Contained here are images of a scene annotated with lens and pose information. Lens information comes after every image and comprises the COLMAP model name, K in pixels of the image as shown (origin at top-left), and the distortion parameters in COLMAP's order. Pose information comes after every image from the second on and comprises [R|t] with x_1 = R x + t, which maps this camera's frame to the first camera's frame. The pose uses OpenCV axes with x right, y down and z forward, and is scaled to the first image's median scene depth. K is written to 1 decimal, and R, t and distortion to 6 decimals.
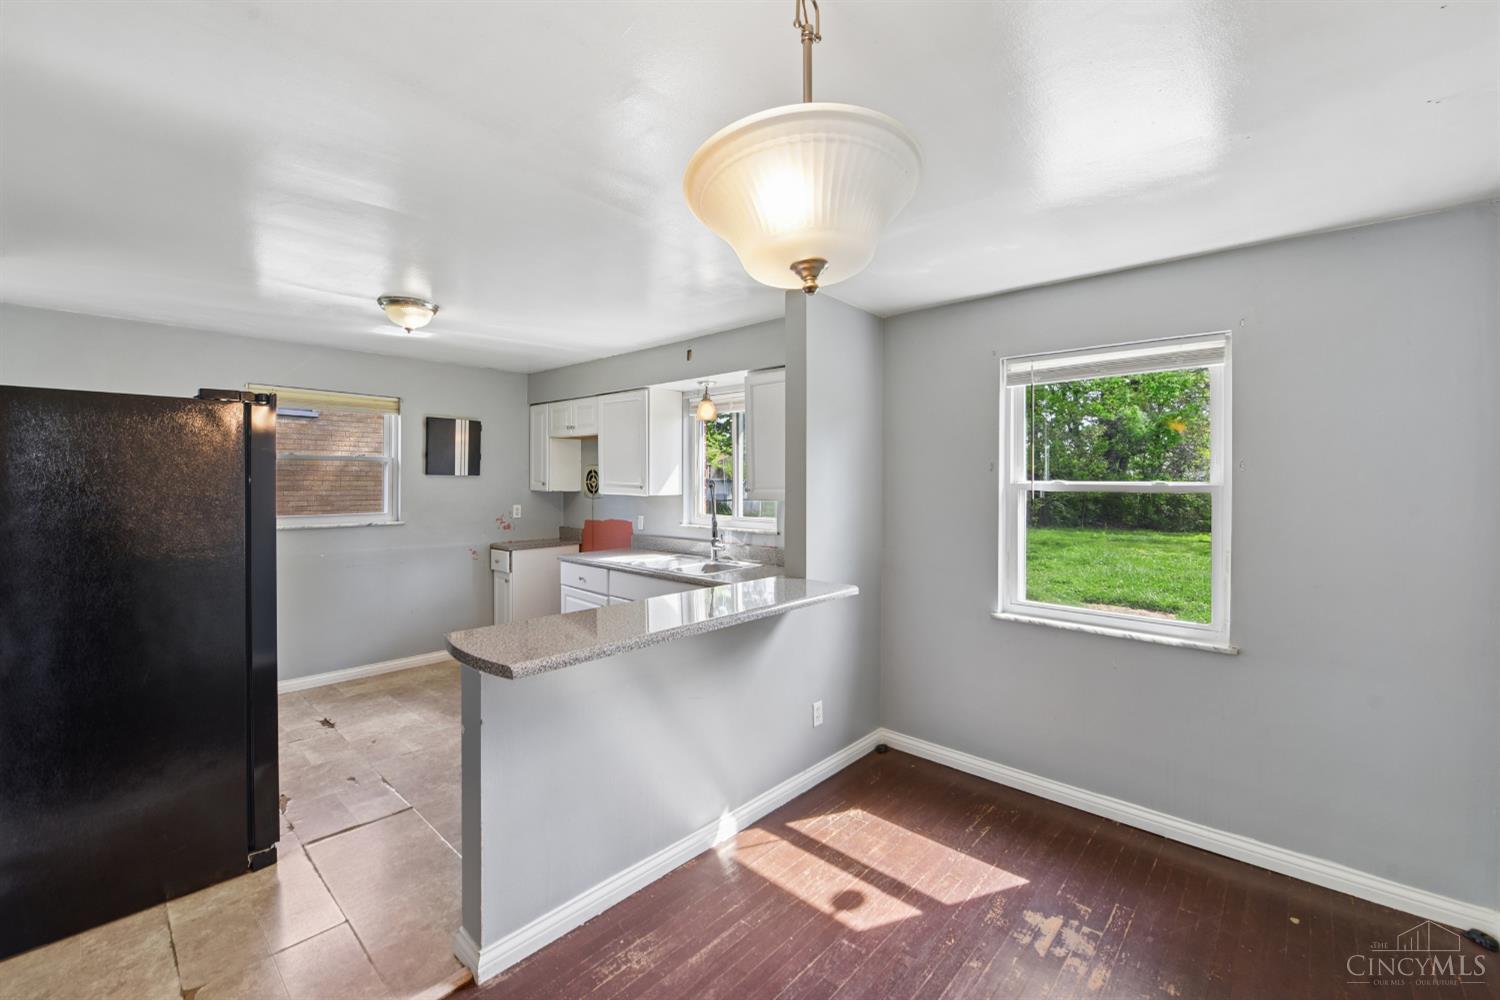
lens RADIAL K [[618.8, 0, 766.0], [0, 618.8, 482.4], [0, 0, 1]] dist [-0.011942, -0.000180]
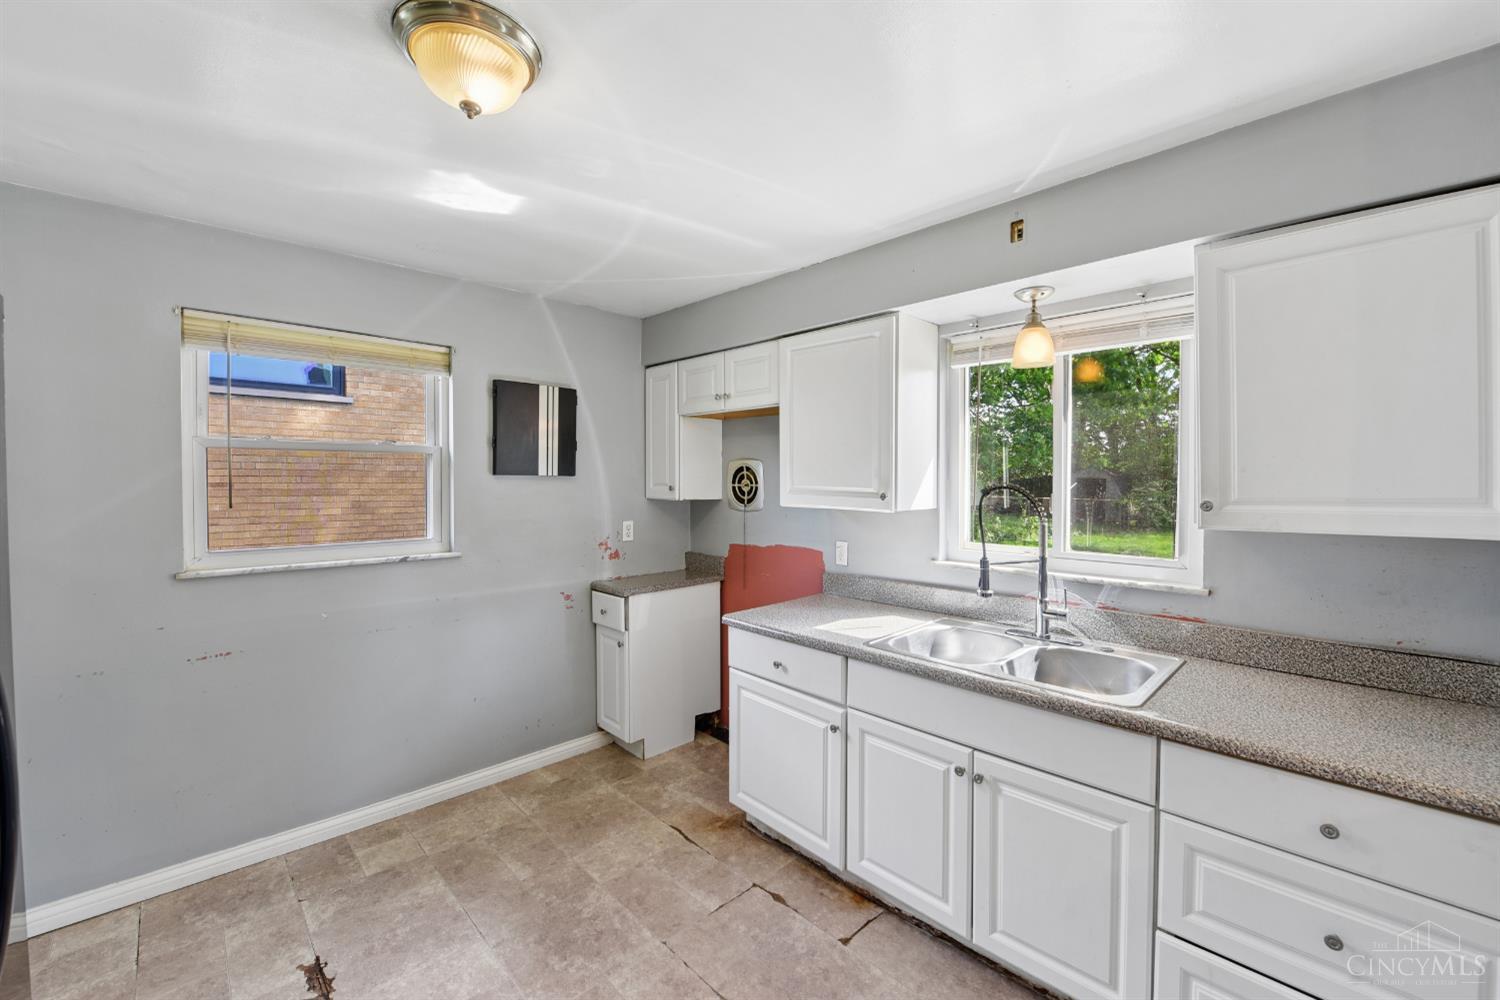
lens RADIAL K [[602.1, 0, 758.1], [0, 602.1, 494.0], [0, 0, 1]] dist [-0.012055, -0.000185]
pose [[0.997902, -0.001196, -0.064732, -0.261178], [0.002492, 0.999798, 0.019945, -0.004785], [0.064695, -0.020064, 0.997703, 0.438719]]
